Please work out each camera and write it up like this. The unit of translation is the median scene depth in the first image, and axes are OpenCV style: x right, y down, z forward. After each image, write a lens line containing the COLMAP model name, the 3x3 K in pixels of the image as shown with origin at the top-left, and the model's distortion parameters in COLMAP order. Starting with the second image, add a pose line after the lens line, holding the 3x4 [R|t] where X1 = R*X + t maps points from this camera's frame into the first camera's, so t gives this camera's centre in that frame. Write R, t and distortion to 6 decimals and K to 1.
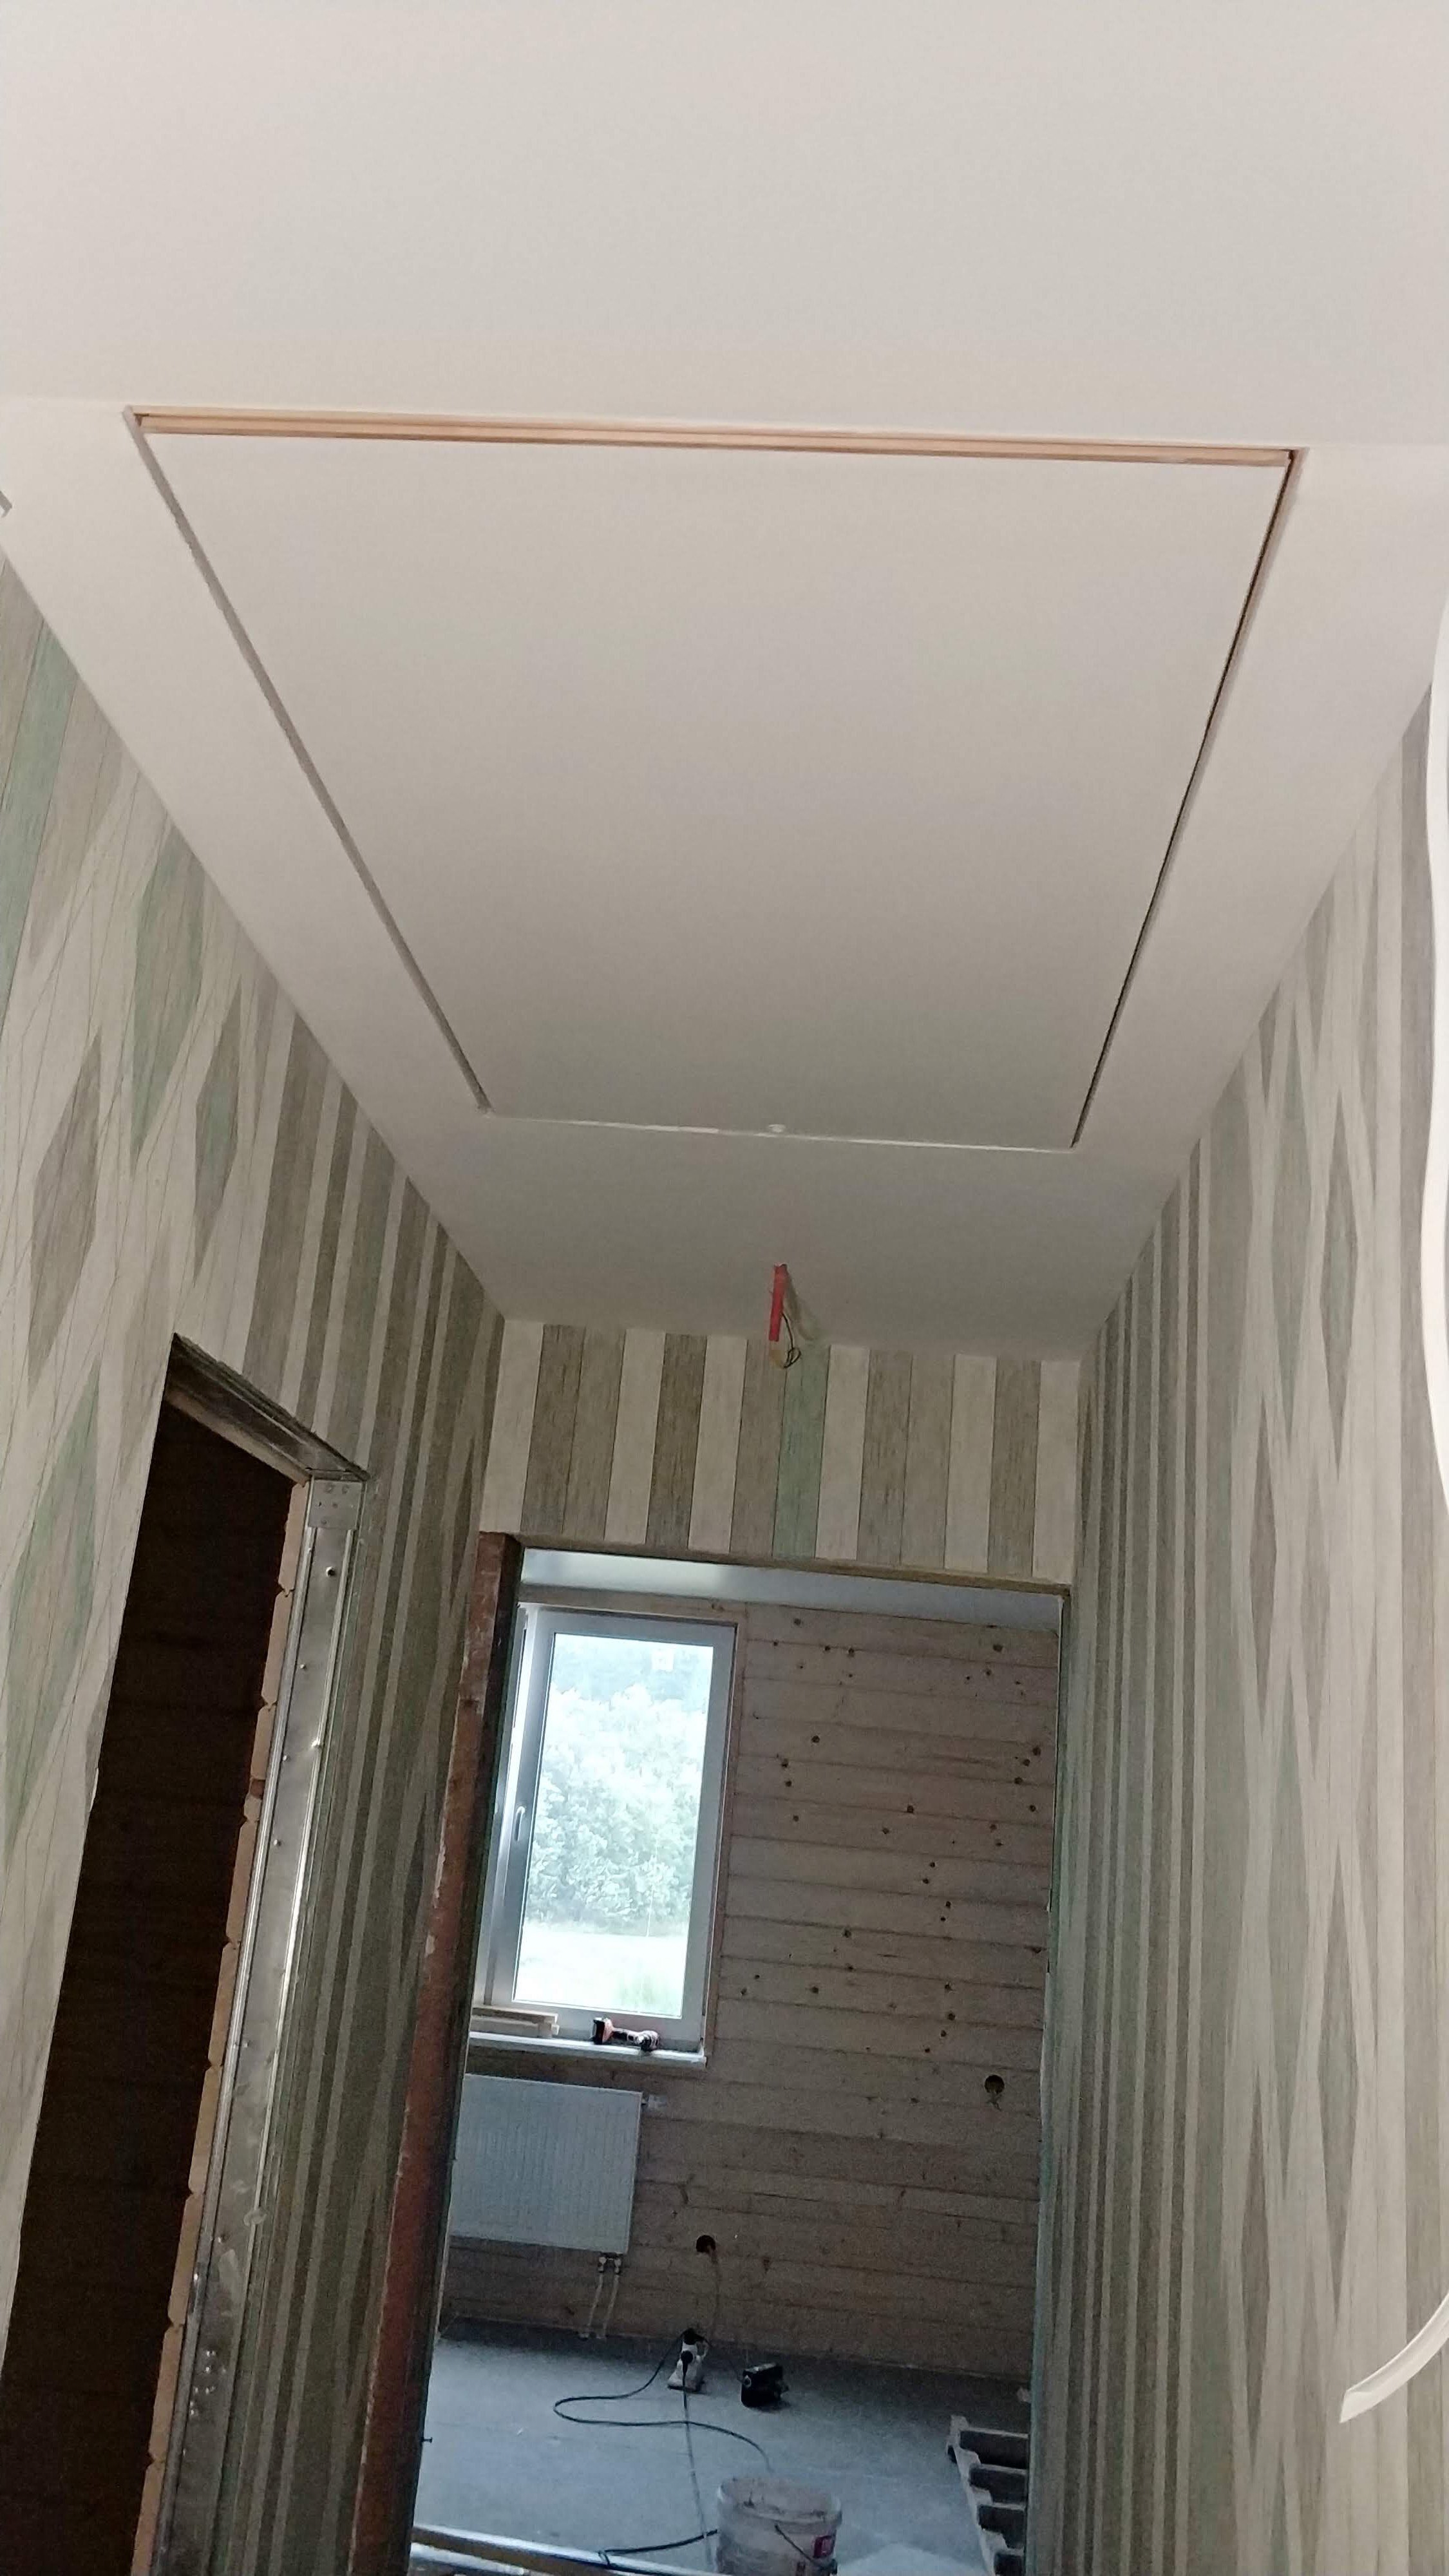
lens RADIAL K [[2088.2, 0, 669.8], [0, 2088.2, 1287.2], [0, 0, 1]] dist [0.102159, -0.012149]
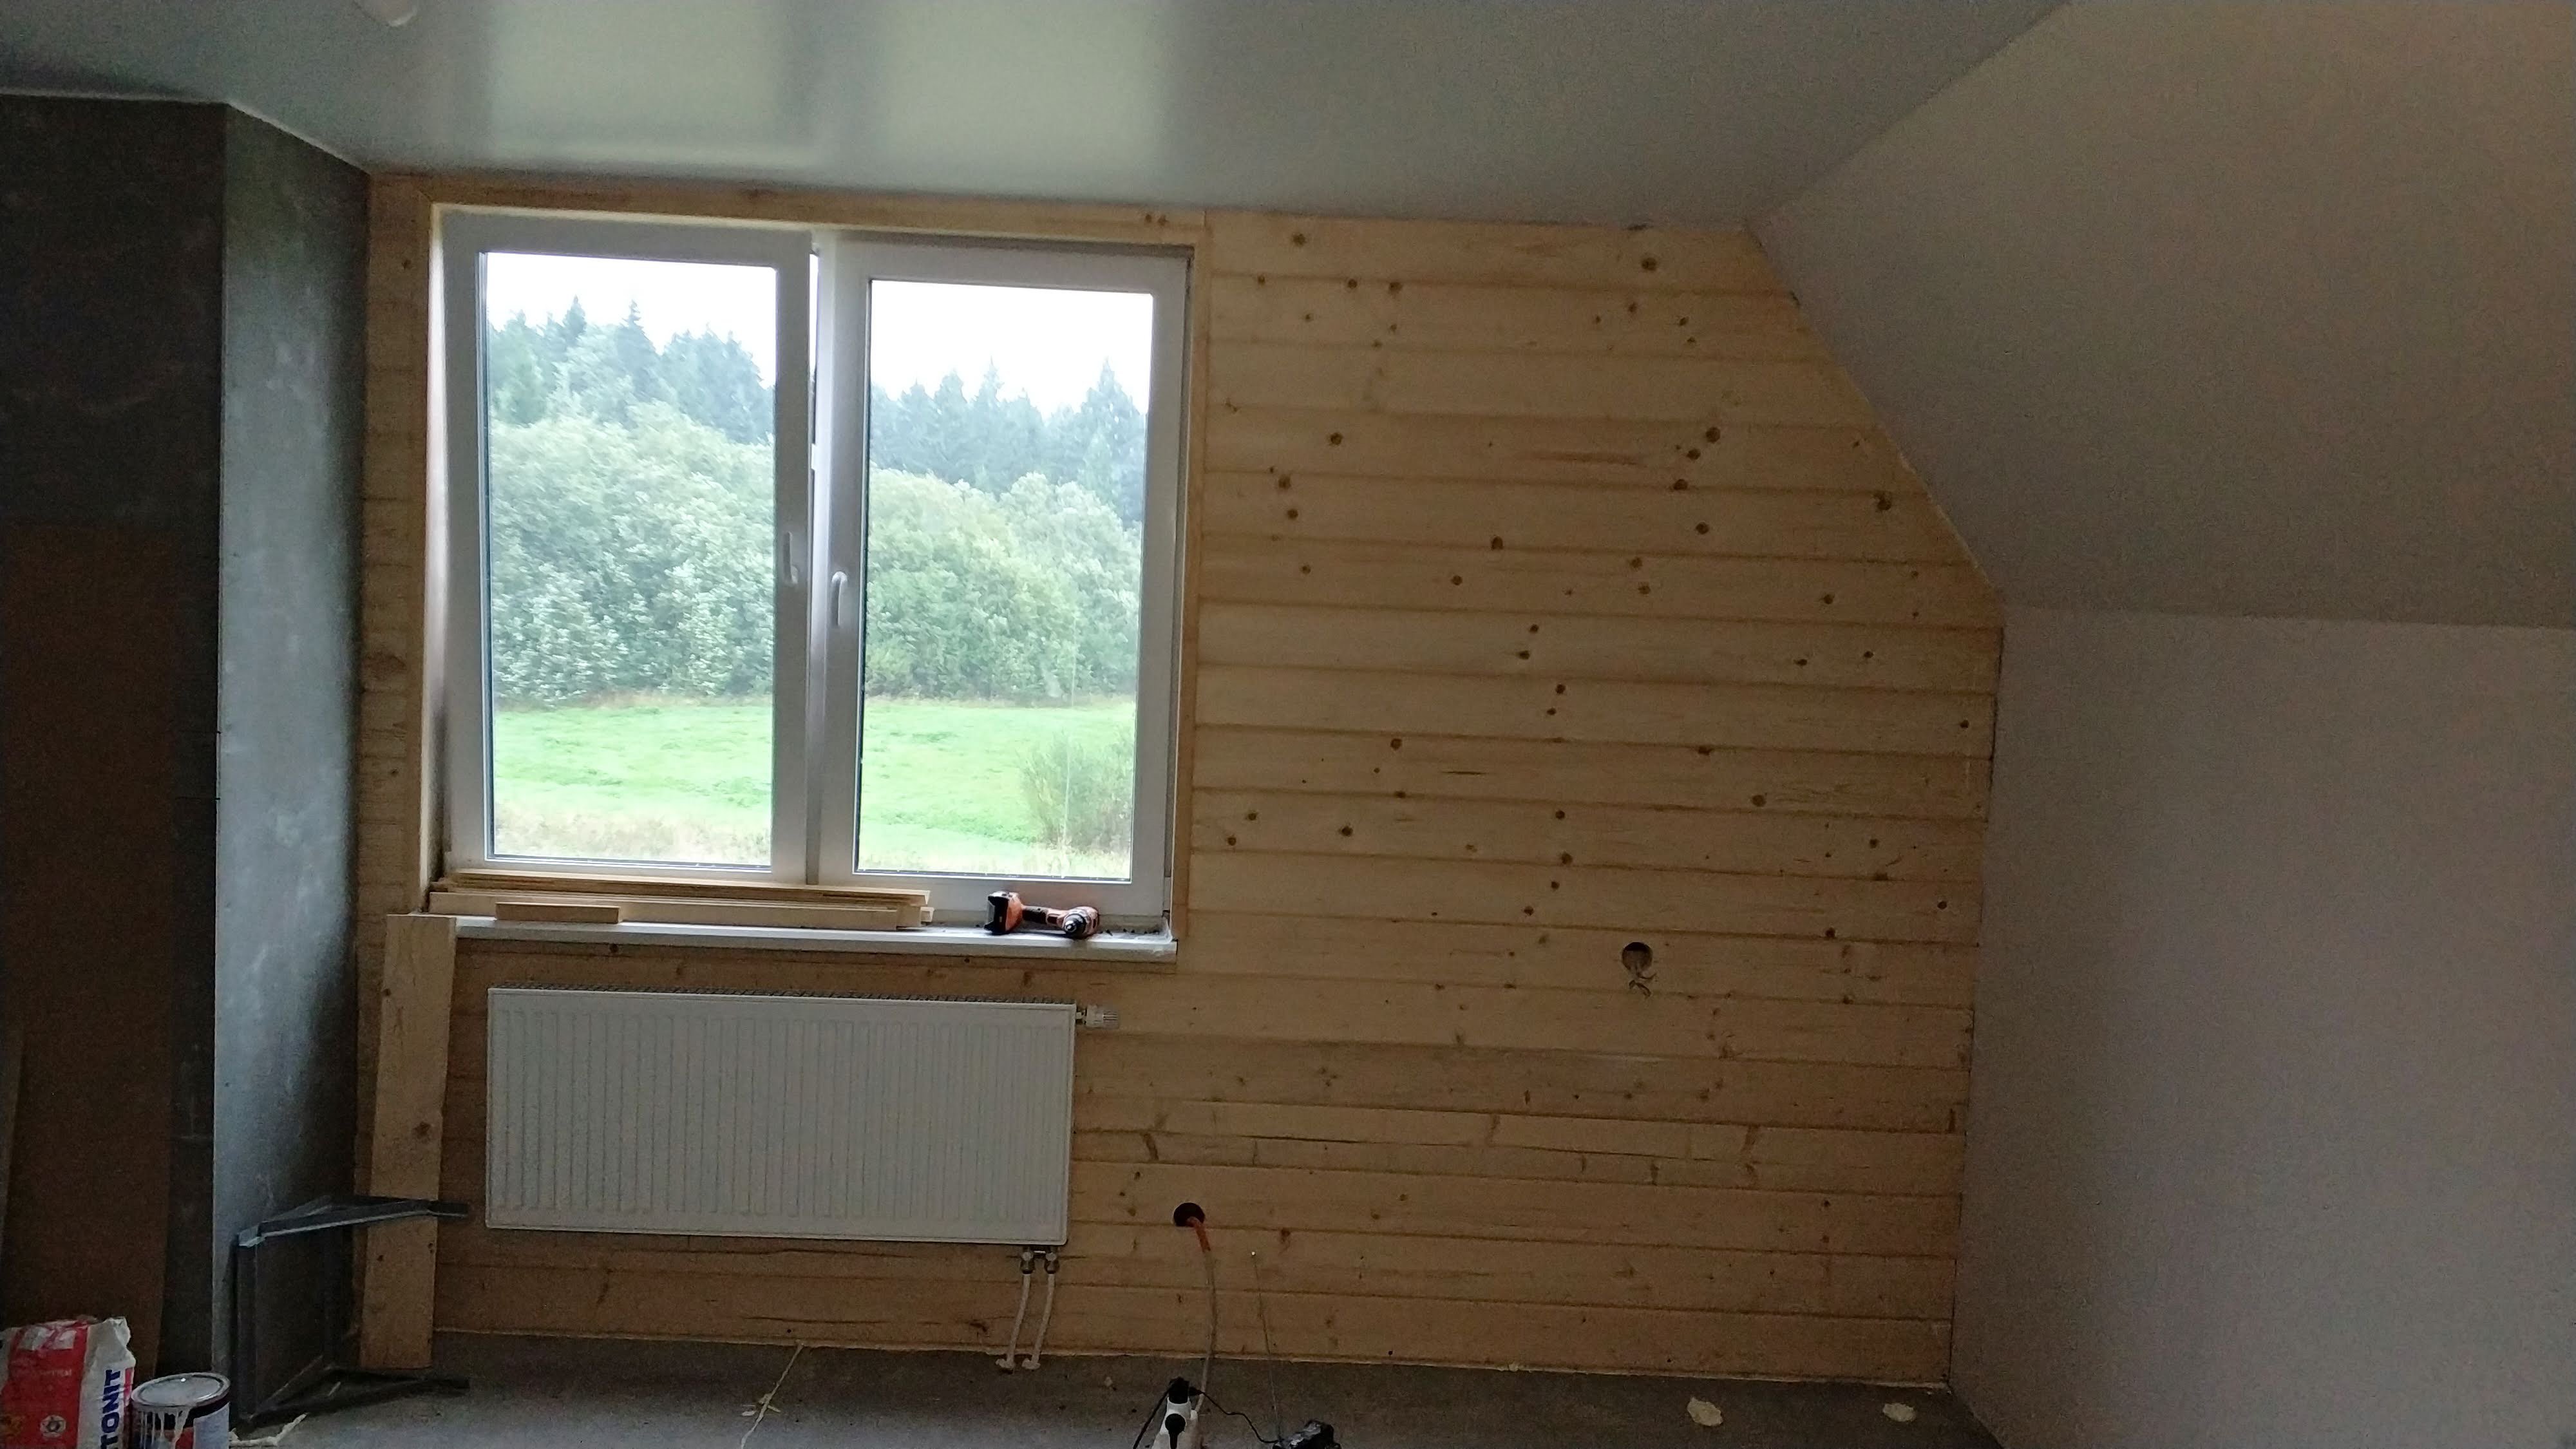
lens RADIAL K [[2088.2, 0, 1288.2], [0, 2088.2, 725.0], [0, 0, 1]] dist [0.102159, -0.012149]
pose [[0.993343, -0.056672, 0.100290, -0.007866], [0.023241, 0.951305, 0.307374, 0.113424], [-0.112826, -0.302997, 0.946289, 0.429027]]
